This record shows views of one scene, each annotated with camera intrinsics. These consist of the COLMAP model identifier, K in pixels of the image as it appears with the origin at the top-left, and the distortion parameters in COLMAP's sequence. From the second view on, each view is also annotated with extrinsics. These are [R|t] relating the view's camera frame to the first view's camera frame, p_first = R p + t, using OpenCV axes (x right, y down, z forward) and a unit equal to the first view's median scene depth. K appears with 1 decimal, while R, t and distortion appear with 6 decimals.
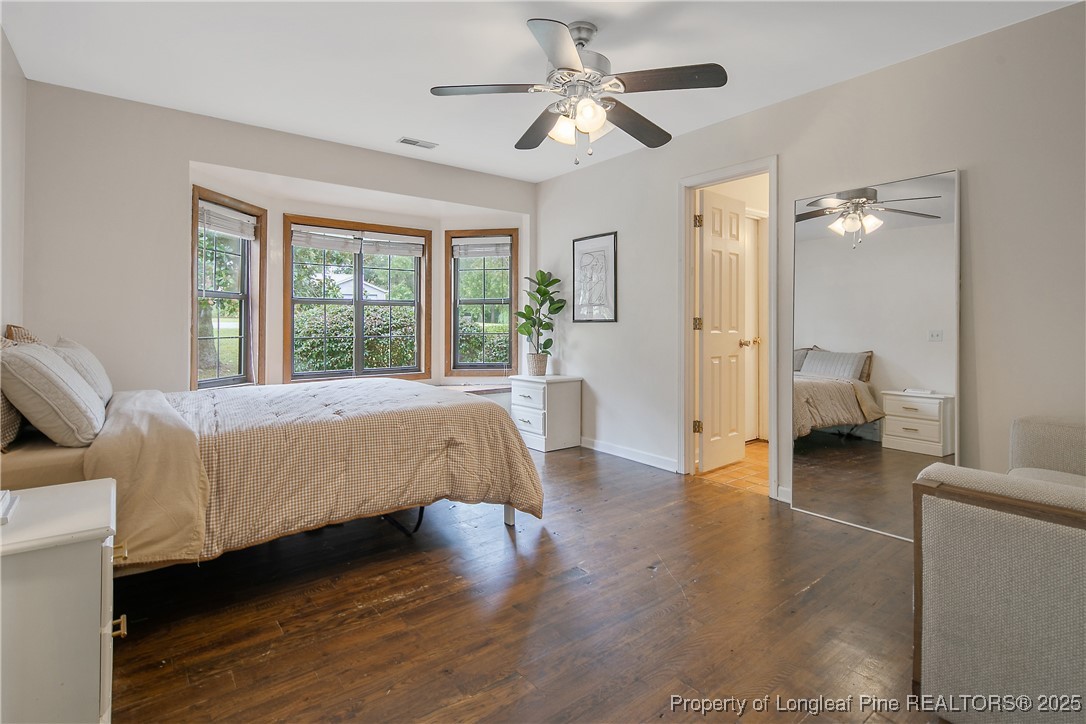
lens RADIAL K [[531.1, 0, 543.0], [0, 531.1, 320.8], [0, 0, 1]] dist [0.001660, -0.003778]
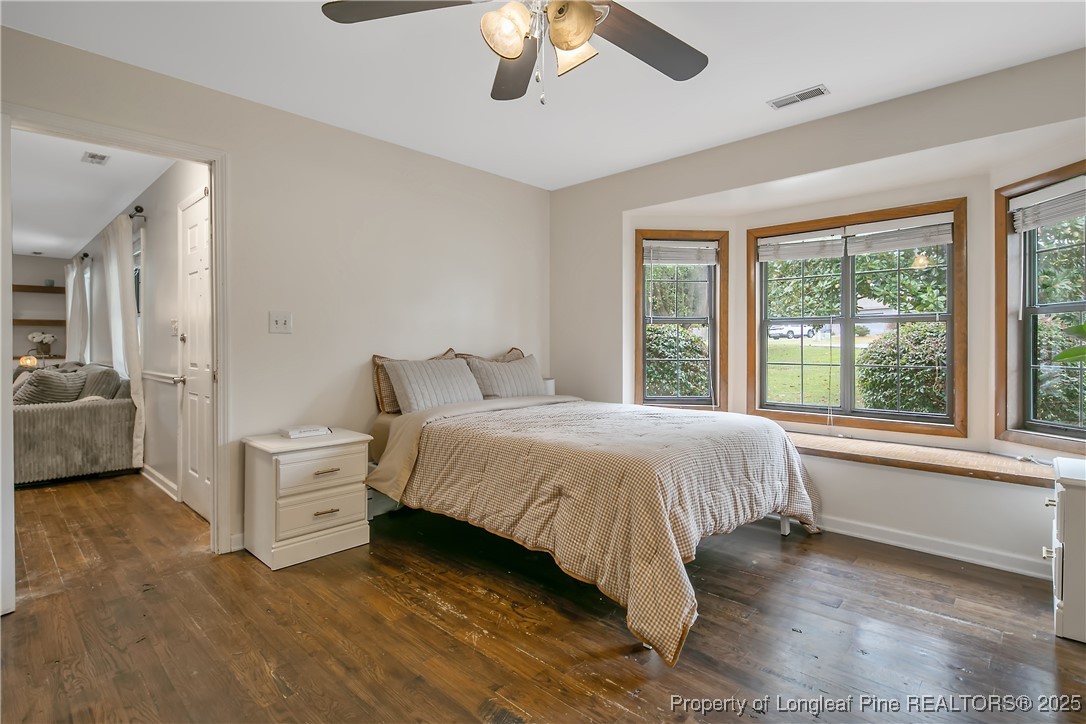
lens RADIAL K [[531.1, 0, 542.2], [0, 531.1, 345.2], [0, 0, 1]] dist [0.001660, -0.003778]
pose [[0.142744, 0.003685, -0.989753, 0.576691], [0.005660, 0.999974, 0.004539, -0.006617], [0.989743, -0.006250, 0.142719, 0.746688]]
